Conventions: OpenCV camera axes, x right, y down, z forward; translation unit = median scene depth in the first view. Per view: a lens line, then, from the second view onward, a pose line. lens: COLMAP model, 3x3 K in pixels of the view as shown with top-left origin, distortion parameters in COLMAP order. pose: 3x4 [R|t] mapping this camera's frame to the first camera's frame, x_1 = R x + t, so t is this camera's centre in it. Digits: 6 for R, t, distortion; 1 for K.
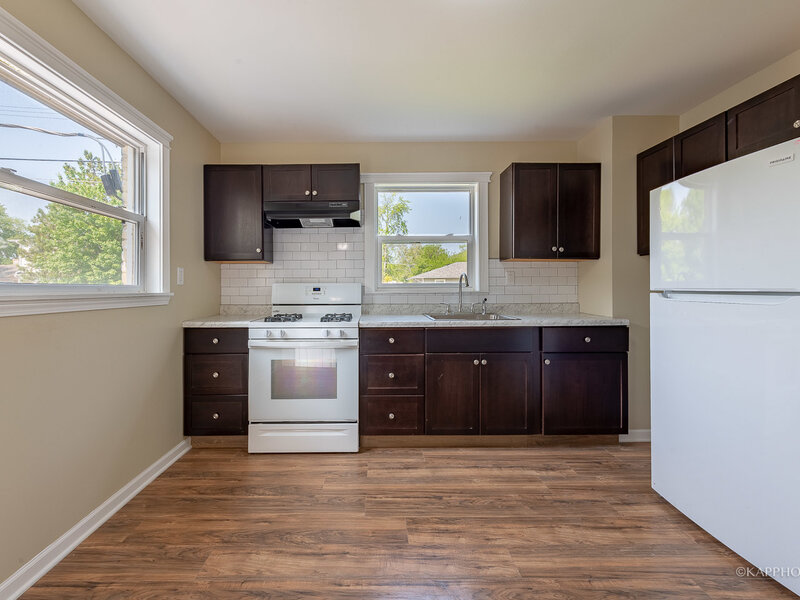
lens RADIAL K [[393.7, 0, 368.1], [0, 393.7, 286.6], [0, 0, 1]] dist [0.031558, -0.013651]
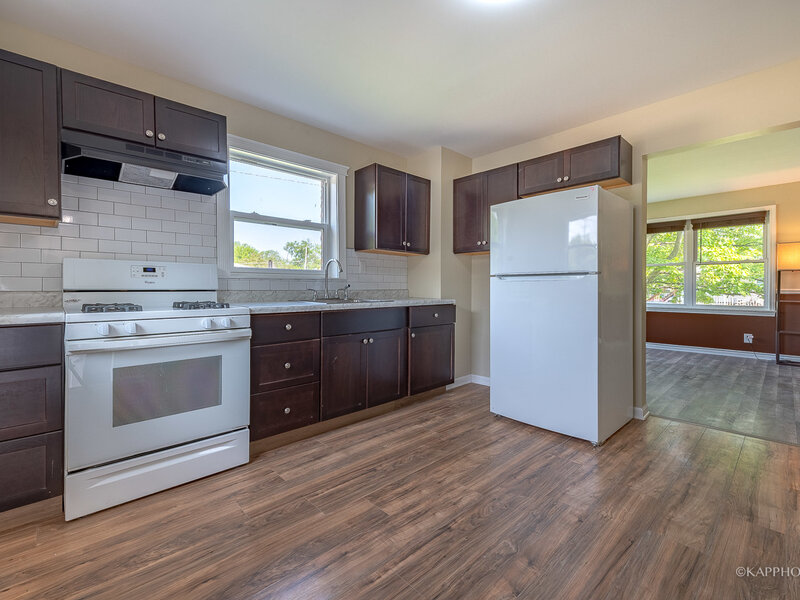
lens RADIAL K [[370.9, 0, 425.8], [0, 370.9, 291.6], [0, 0, 1]] dist [0.012212, -0.000768]
pose [[0.701067, -0.001573, 0.713093, -0.329379], [-0.007044, 0.999933, 0.009132, 0.046864], [-0.713060, -0.011425, 0.701010, 0.184399]]
